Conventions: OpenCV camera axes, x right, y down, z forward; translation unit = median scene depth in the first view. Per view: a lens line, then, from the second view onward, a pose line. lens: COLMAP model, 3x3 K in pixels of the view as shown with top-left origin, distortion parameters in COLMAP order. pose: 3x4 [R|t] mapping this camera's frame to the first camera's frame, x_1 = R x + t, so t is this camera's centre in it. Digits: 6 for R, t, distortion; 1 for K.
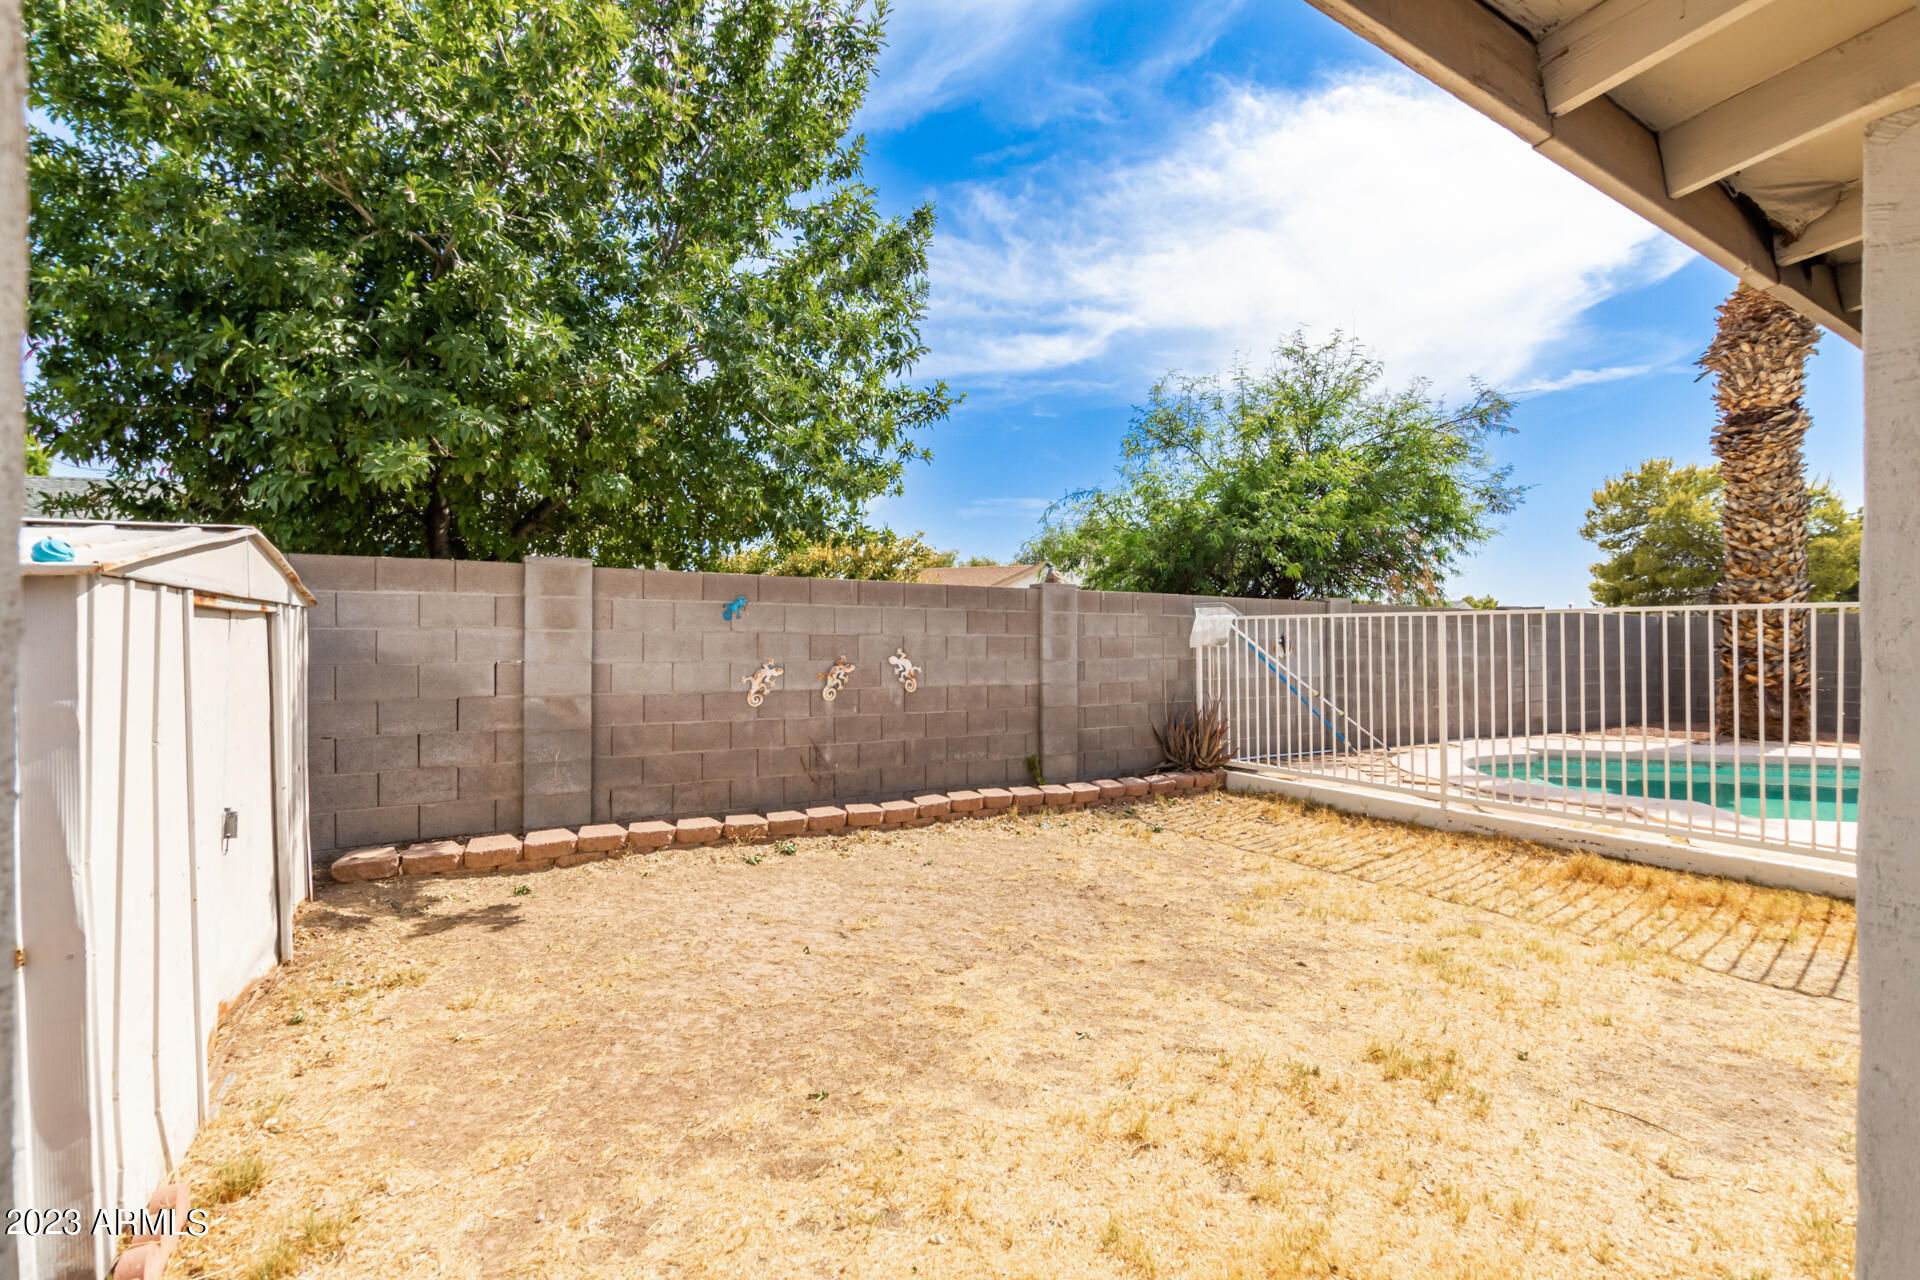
lens RADIAL K [[909.3, 0, 960.6], [0, 909.3, 644.5], [0, 0, 1]] dist [-0.001825, -0.000231]
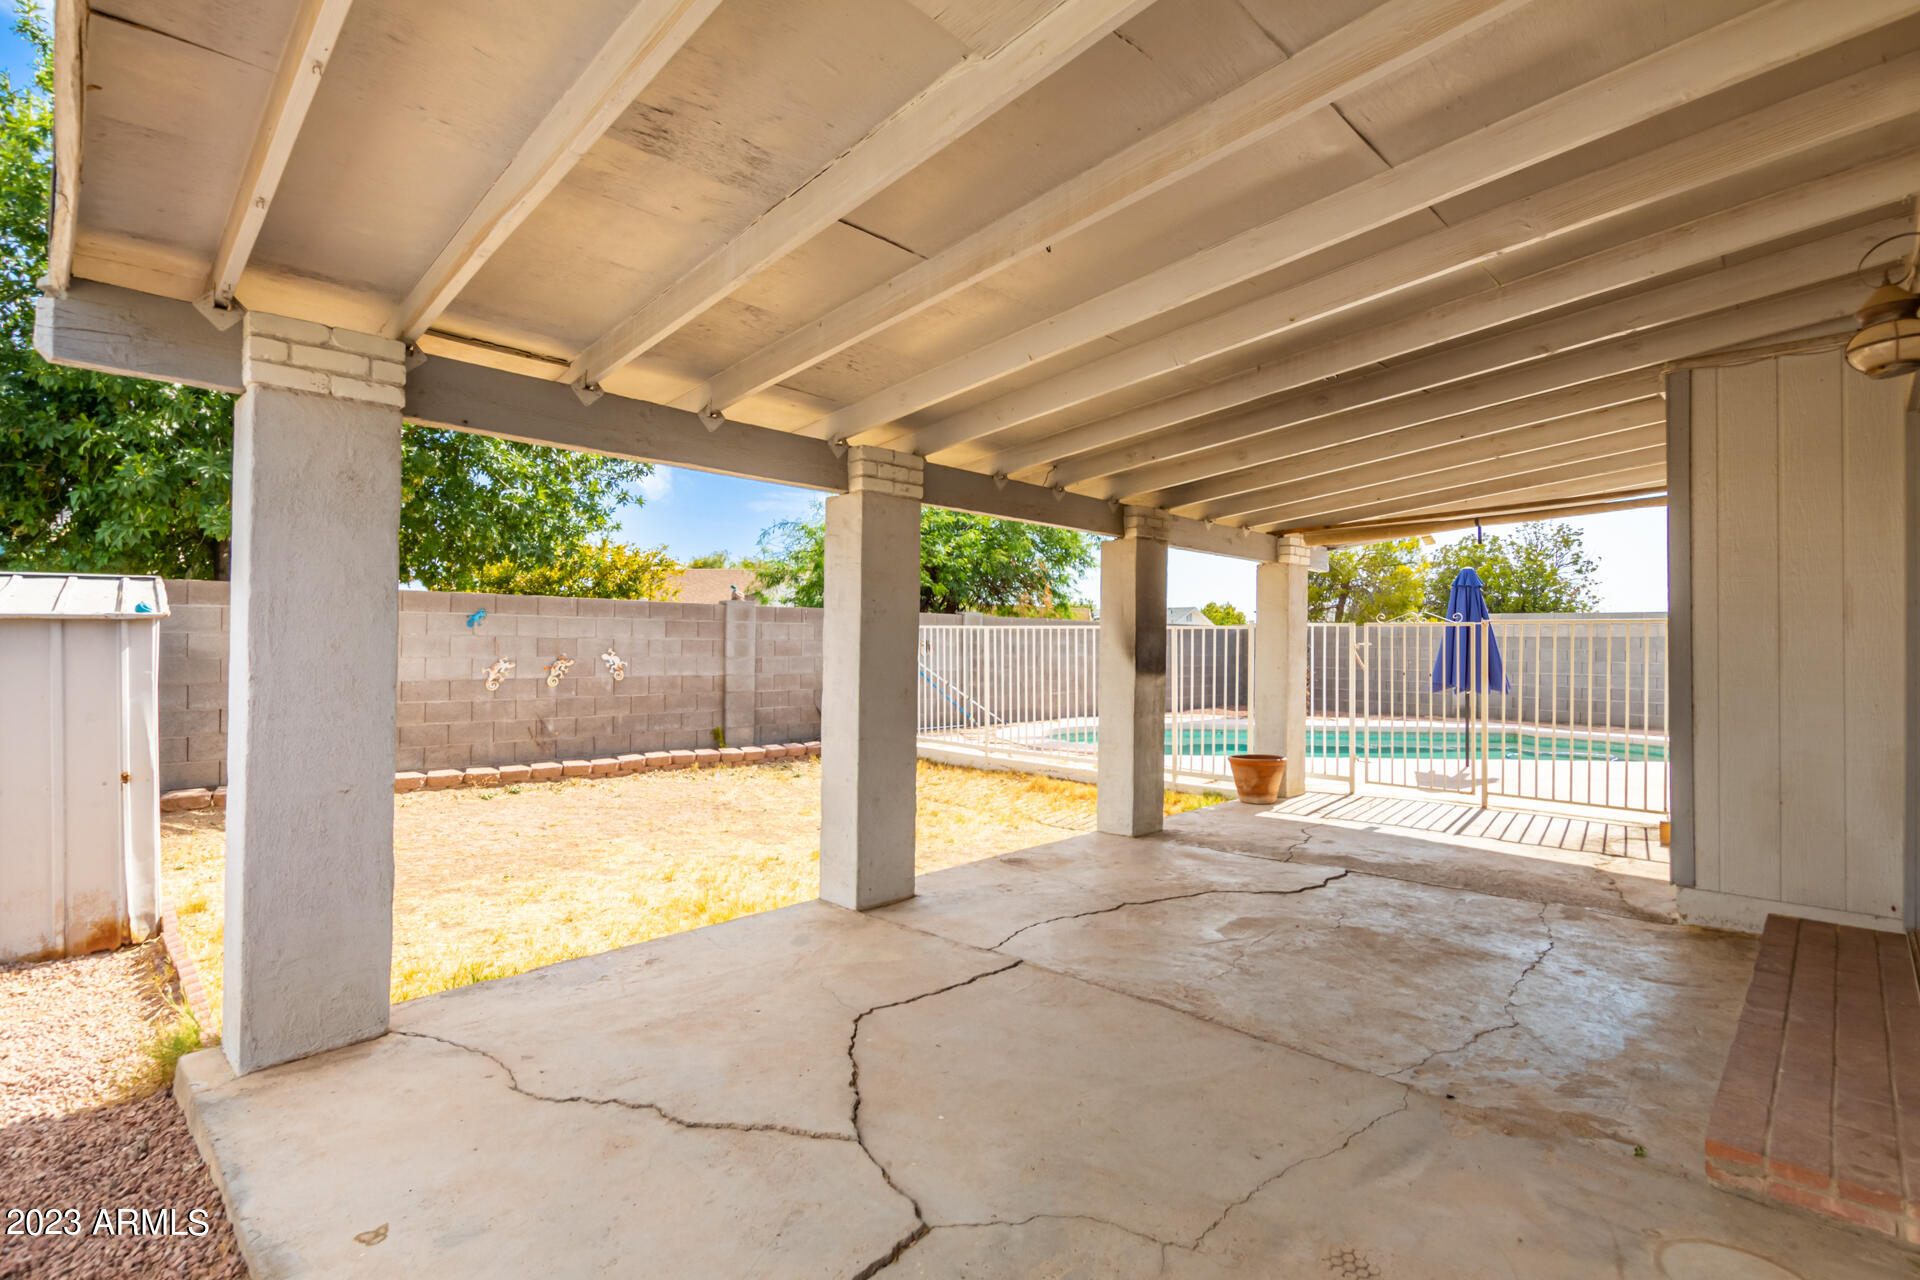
lens RADIAL K [[909.3, 0, 958.0], [0, 909.3, 636.2], [0, 0, 1]] dist [-0.001825, -0.000231]
pose [[0.973837, 0.008754, 0.227080, 0.138762], [-0.006738, 0.999931, -0.009653, -0.003934], [-0.227148, 0.007870, 0.973828, -0.467062]]
